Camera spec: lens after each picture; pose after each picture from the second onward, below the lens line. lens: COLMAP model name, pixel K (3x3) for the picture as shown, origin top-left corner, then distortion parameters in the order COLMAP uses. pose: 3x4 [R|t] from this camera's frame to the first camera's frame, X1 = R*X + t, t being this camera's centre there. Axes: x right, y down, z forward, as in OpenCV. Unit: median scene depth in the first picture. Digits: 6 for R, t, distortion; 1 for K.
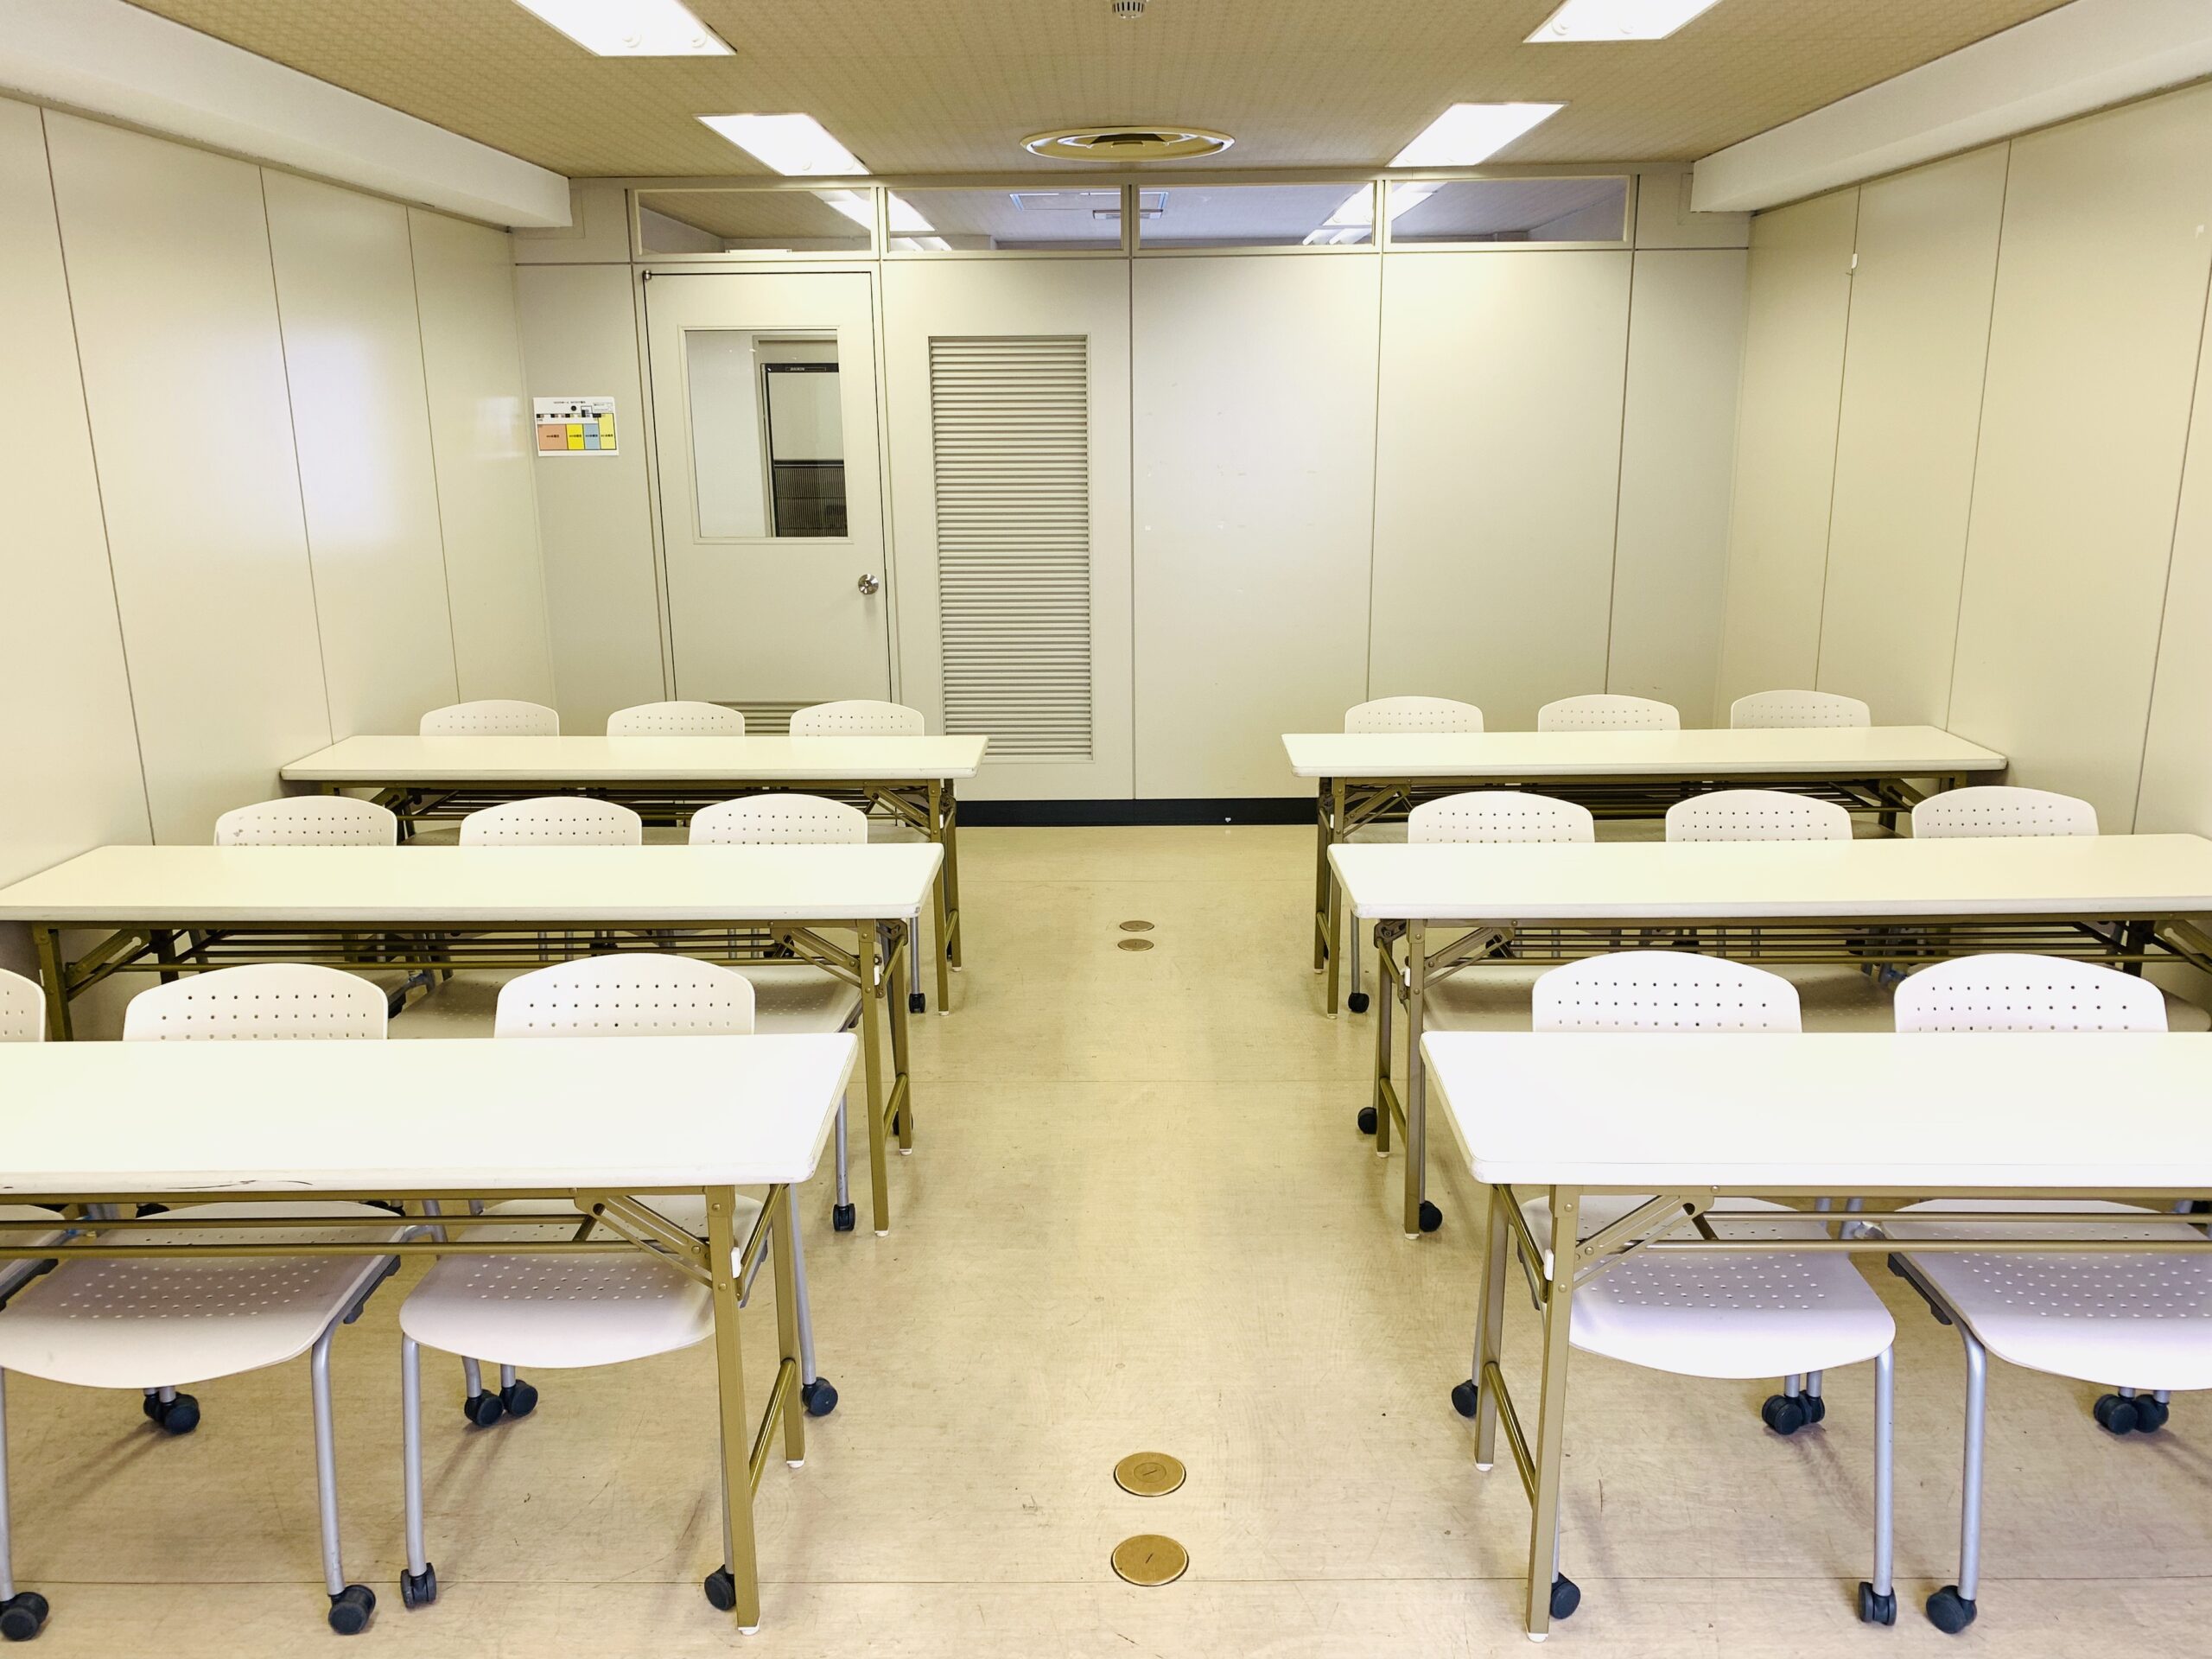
lens RADIAL K [[1676.3, 0, 1106.0], [0, 1676.3, 829.5], [0, 0, 1]] dist [0.070547, -0.197622]
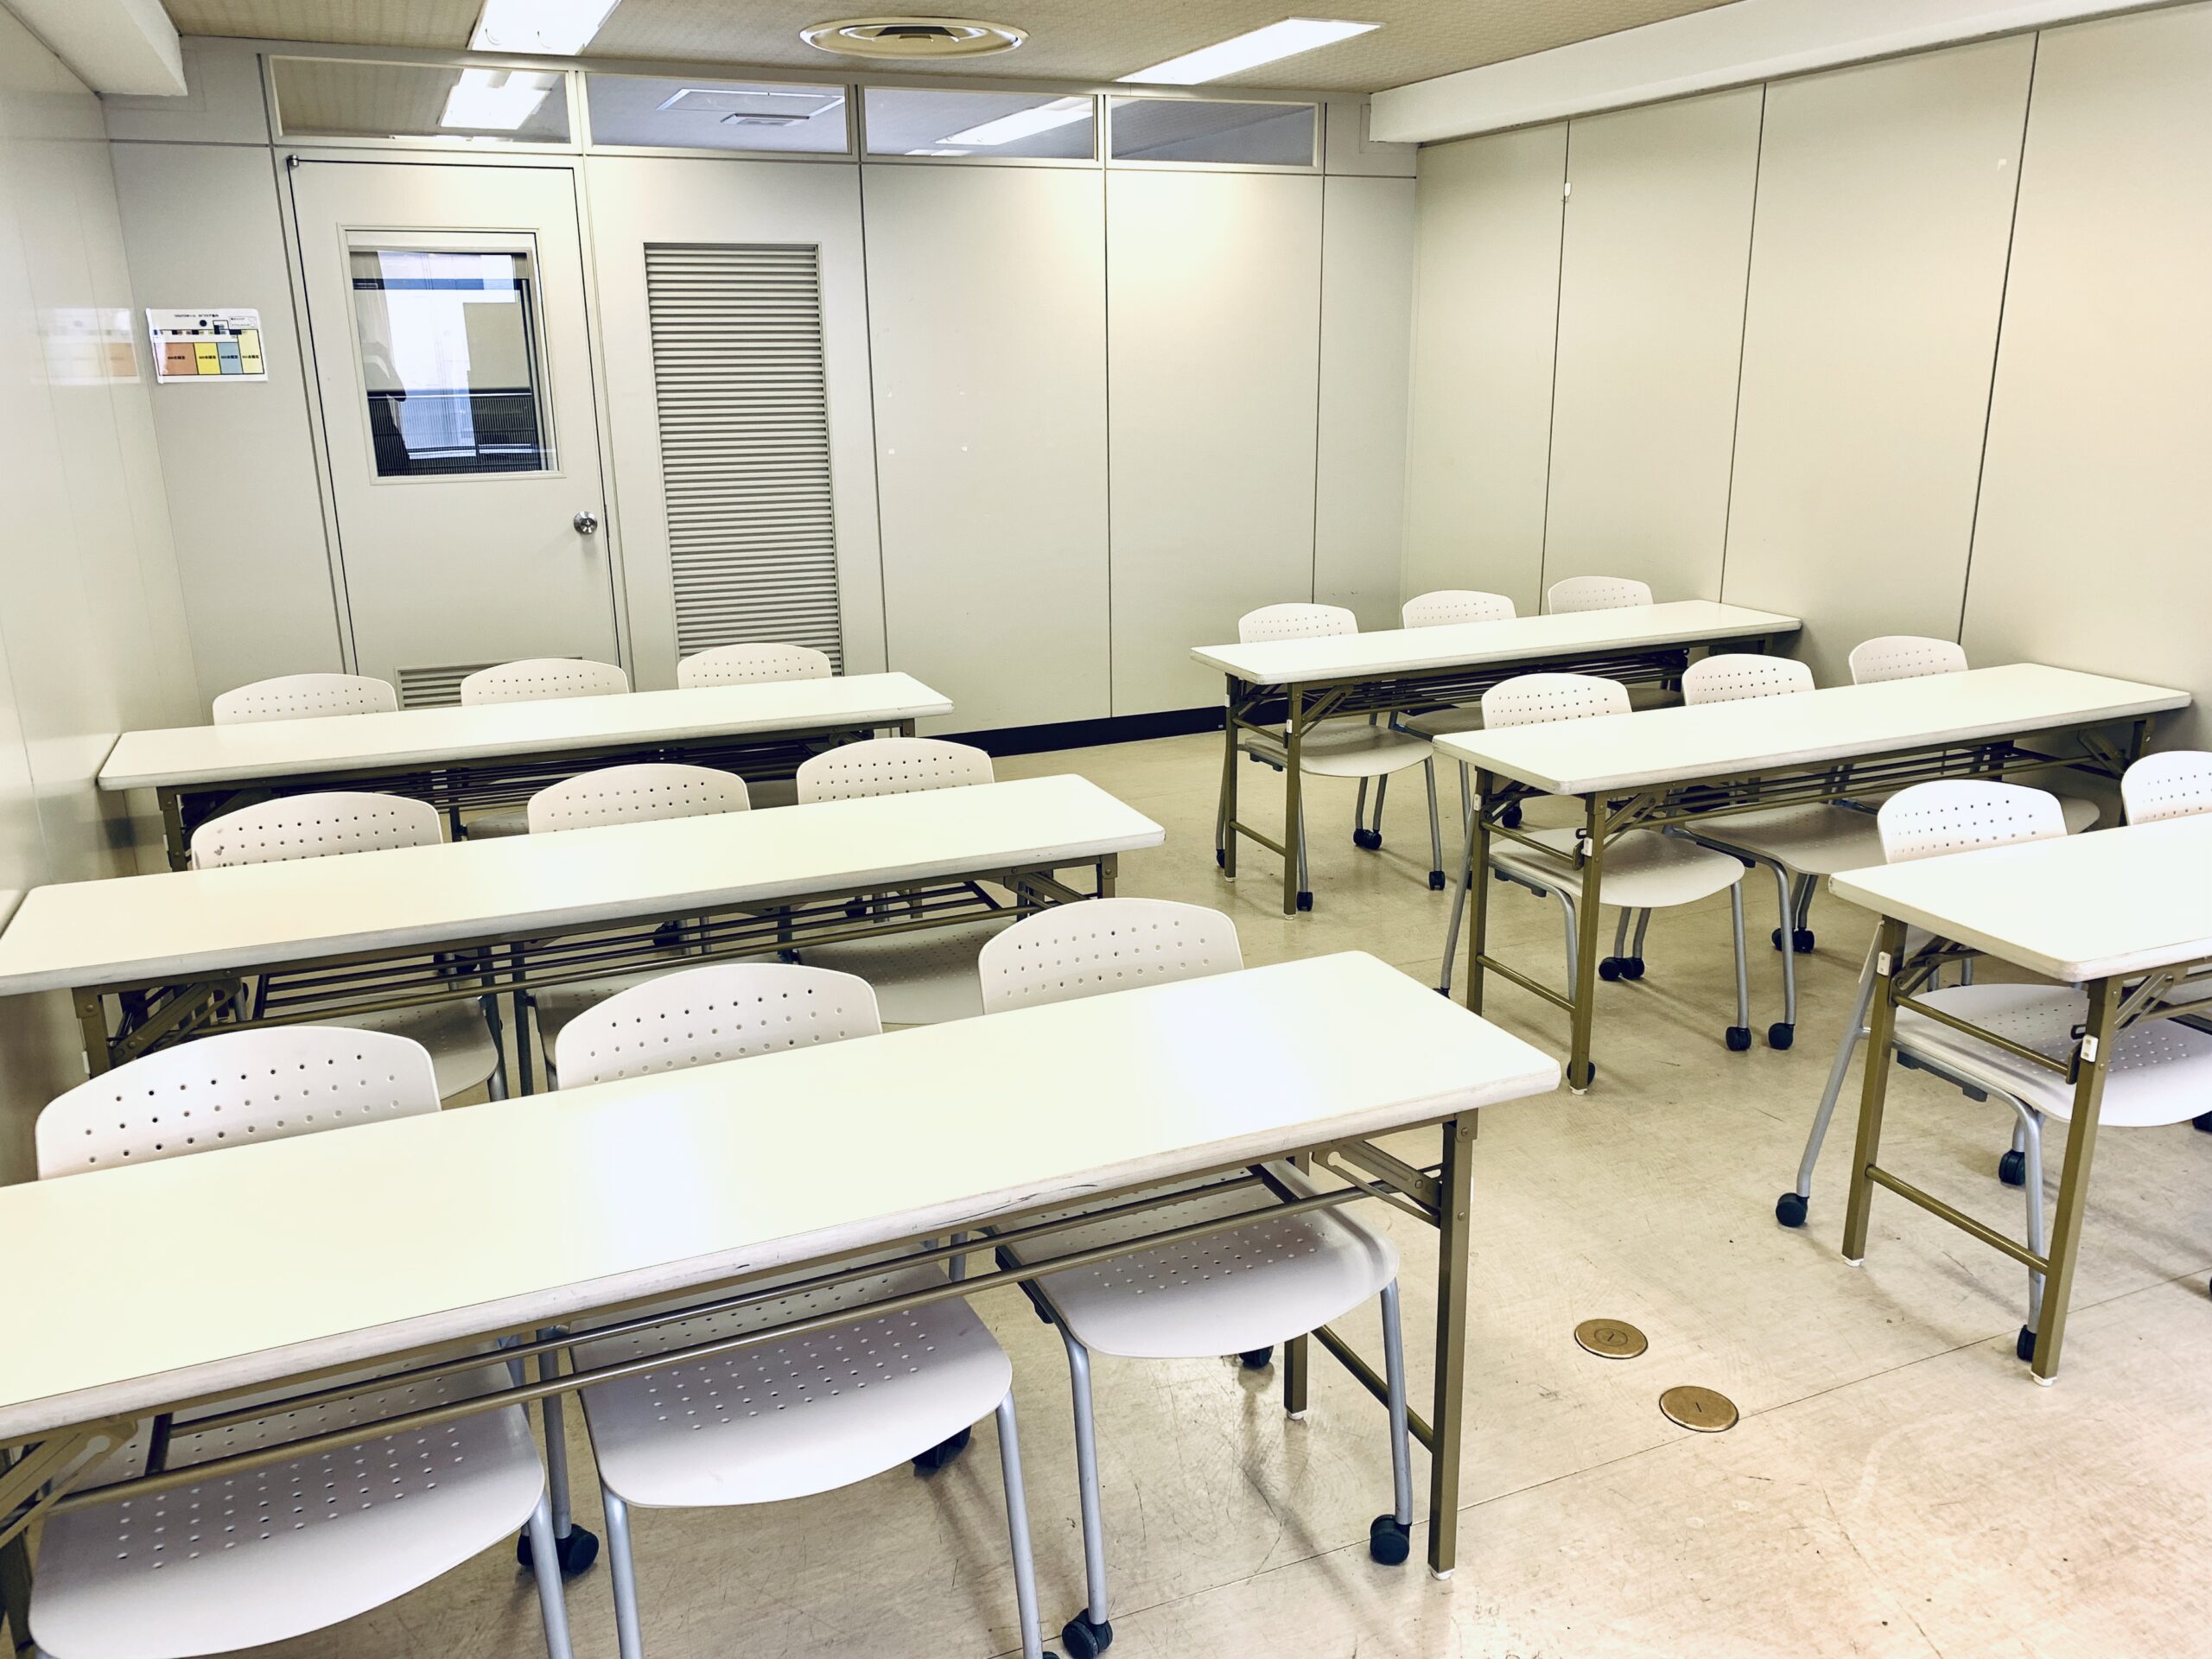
lens RADIAL K [[1694.2, 0, 1106.0], [0, 1694.2, 829.5], [0, 0, 1]] dist [0.000679, -0.002738]
pose [[0.915720, -0.111146, 0.386138, -0.266875], [0.099370, 0.993774, 0.050395, -0.003750], [-0.389335, -0.007777, 0.921063, 0.073464]]
